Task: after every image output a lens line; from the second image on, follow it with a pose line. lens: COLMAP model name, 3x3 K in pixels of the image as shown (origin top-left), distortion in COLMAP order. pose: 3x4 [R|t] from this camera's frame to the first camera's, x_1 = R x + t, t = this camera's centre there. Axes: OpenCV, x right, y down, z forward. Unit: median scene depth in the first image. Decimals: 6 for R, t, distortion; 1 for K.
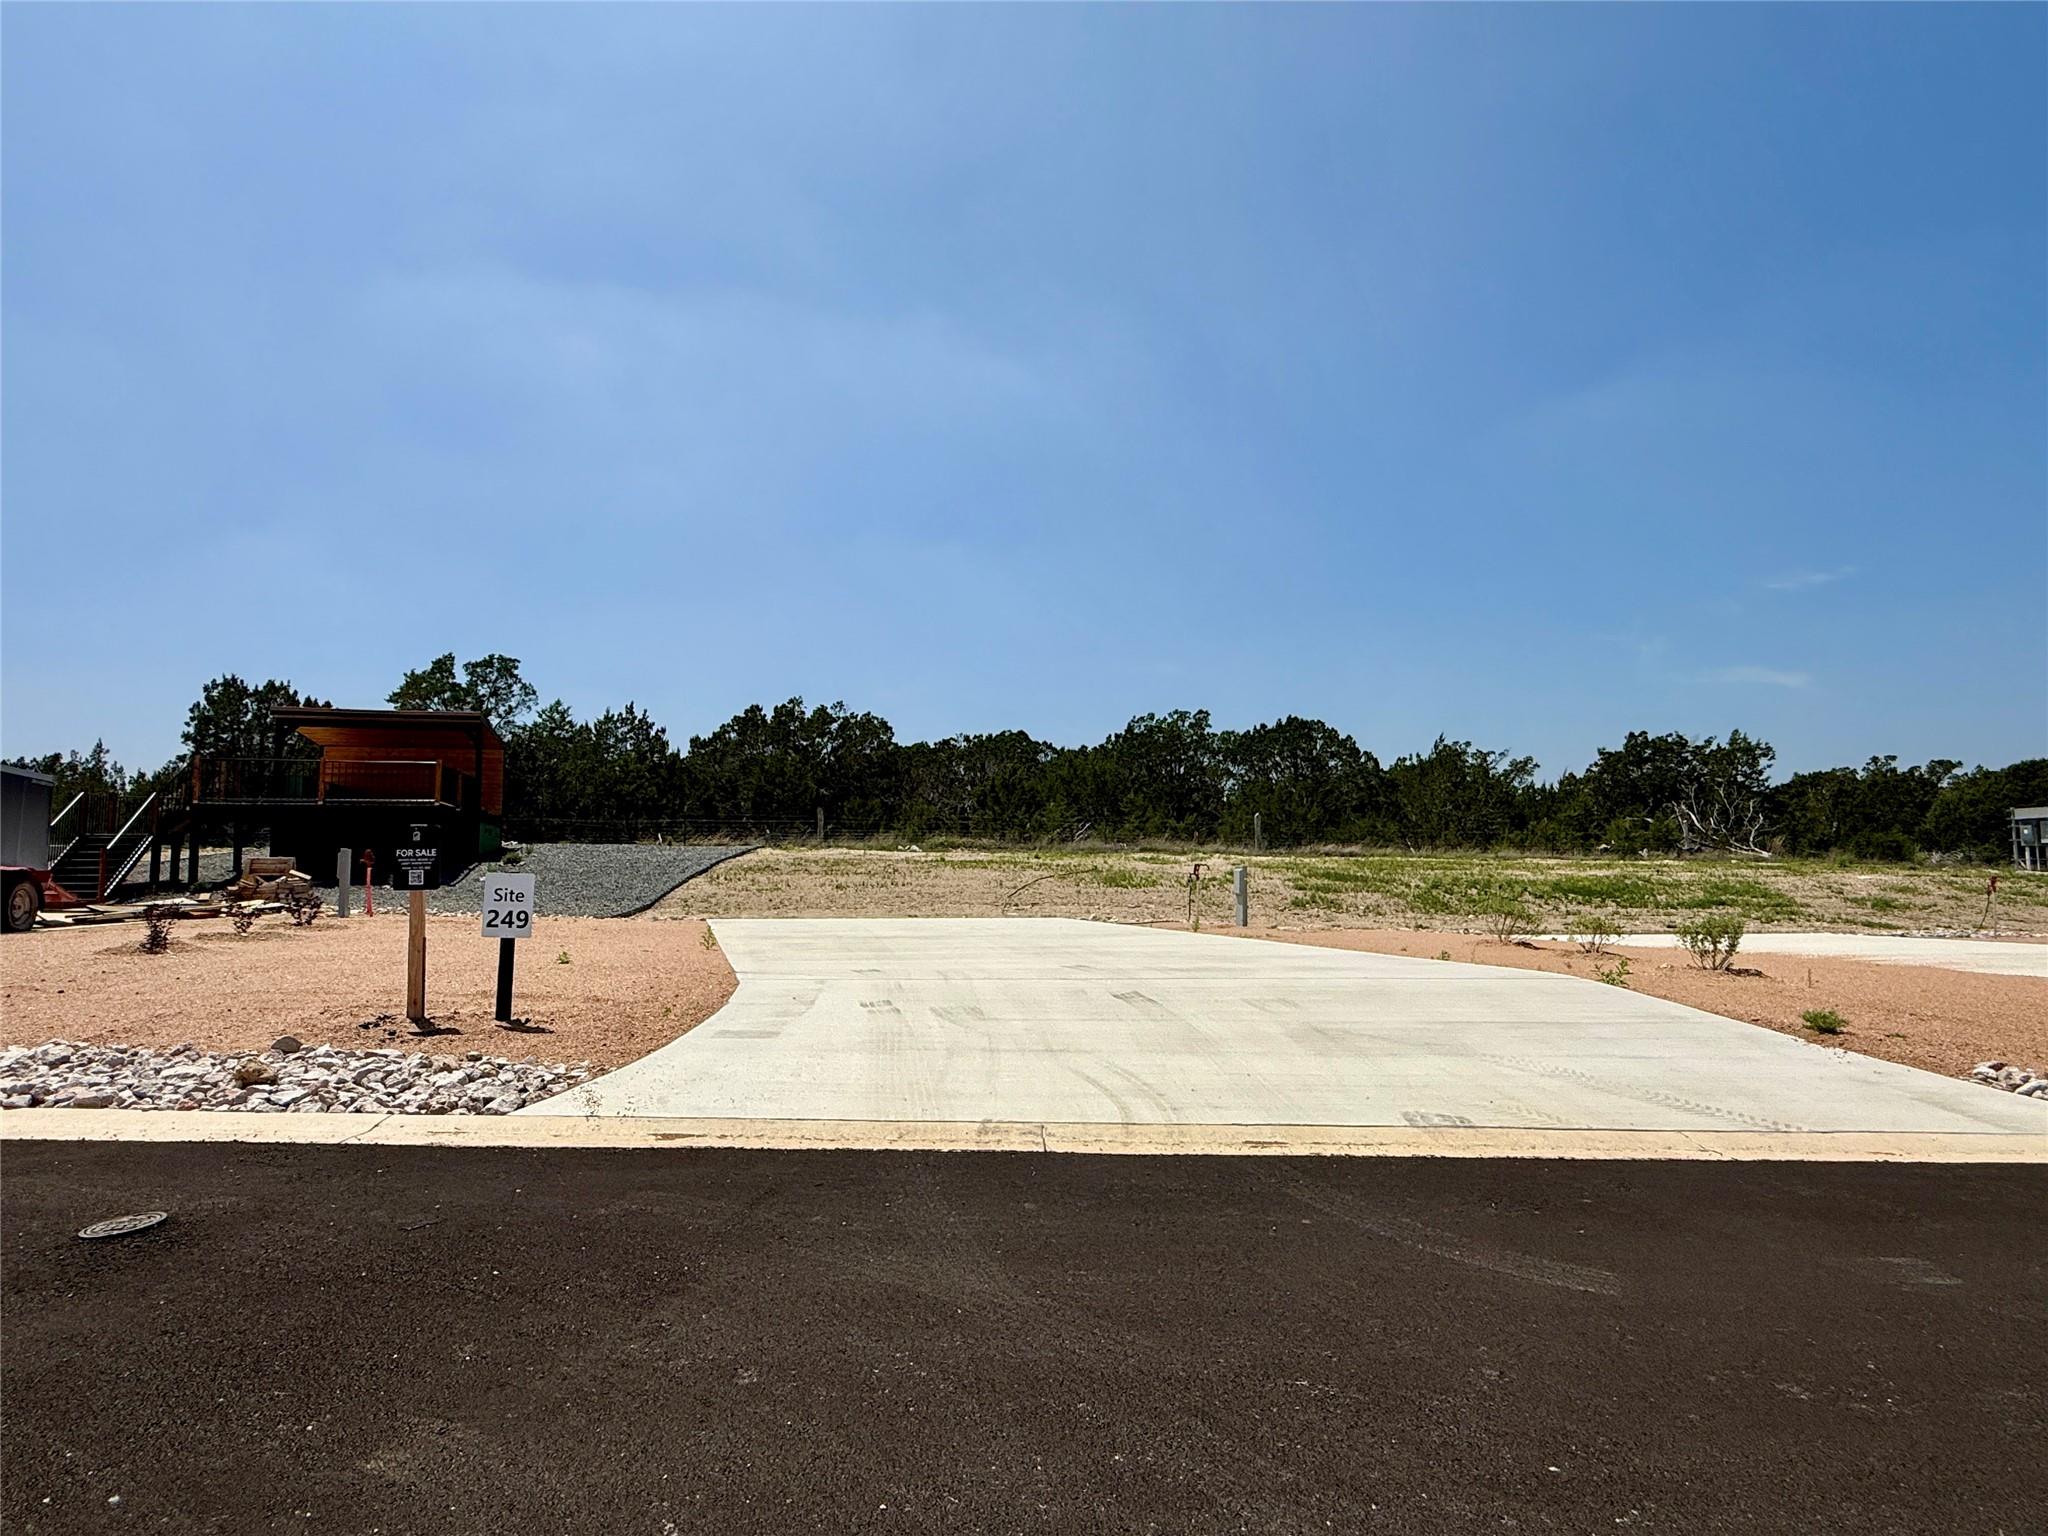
lens RADIAL K [[1119.2, 0, 1020.8], [0, 1119.2, 780.1], [0, 0, 1]] dist [0.004818, 0.000575]
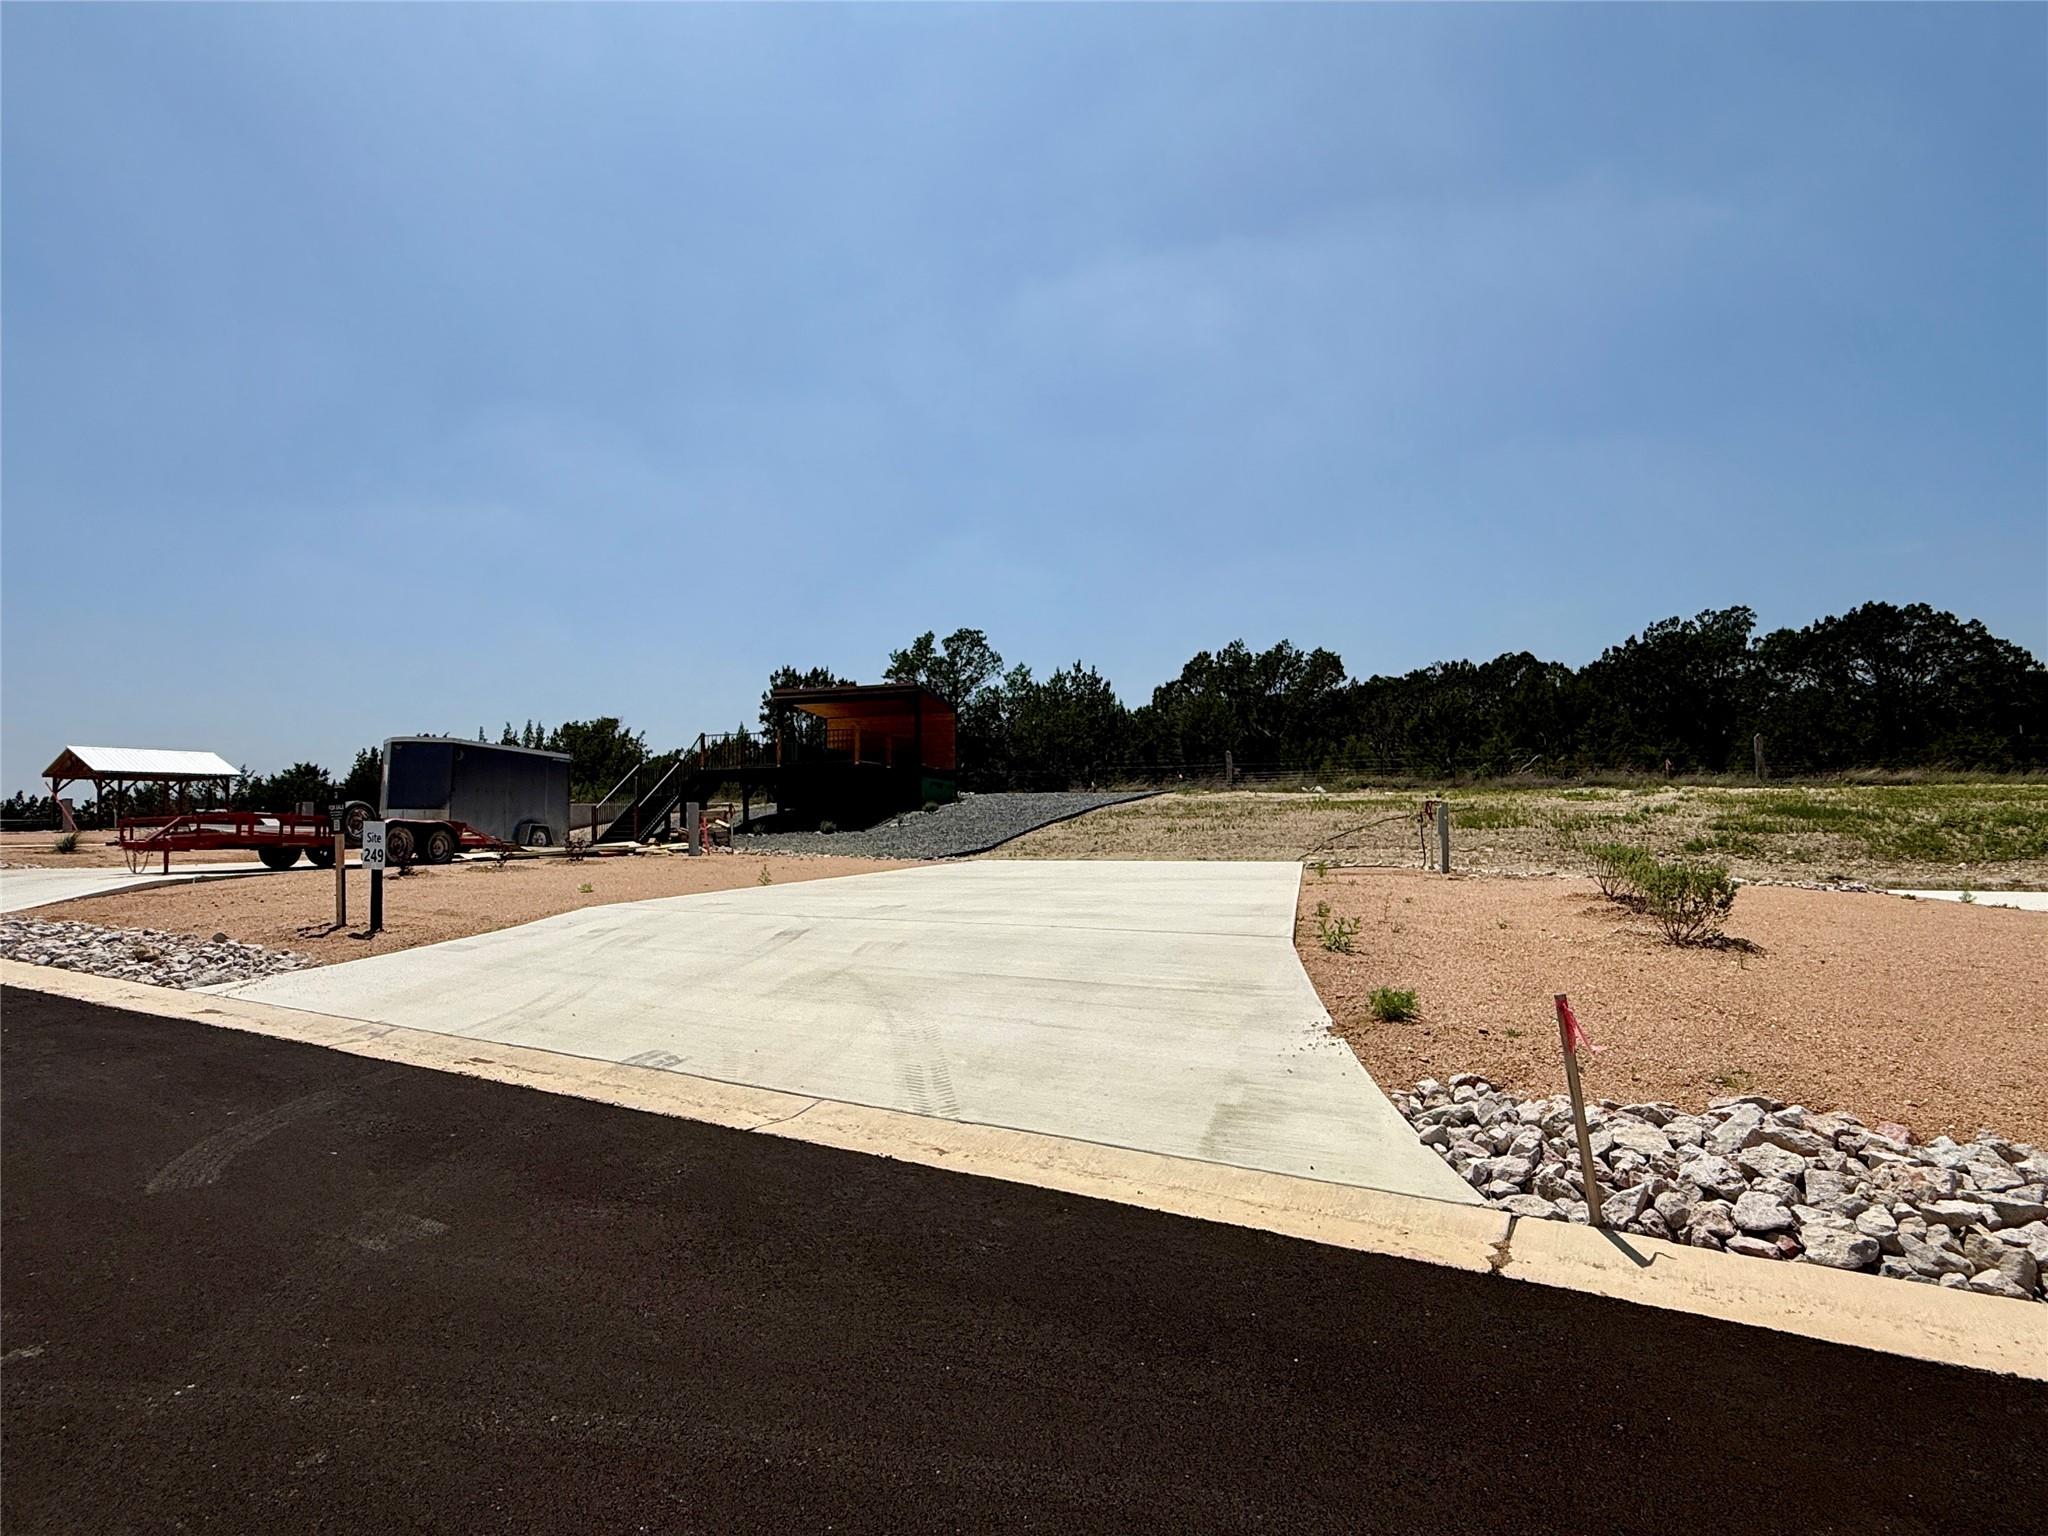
lens RADIAL K [[1119.2, 0, 1020.8], [0, 1119.2, 780.1], [0, 0, 1]] dist [0.004818, 0.000575]
pose [[0.851076, -0.029891, -0.524192, 0.168494], [0.056099, 0.997840, 0.034182, 0.005629], [0.522037, -0.058498, 0.850914, 0.048405]]
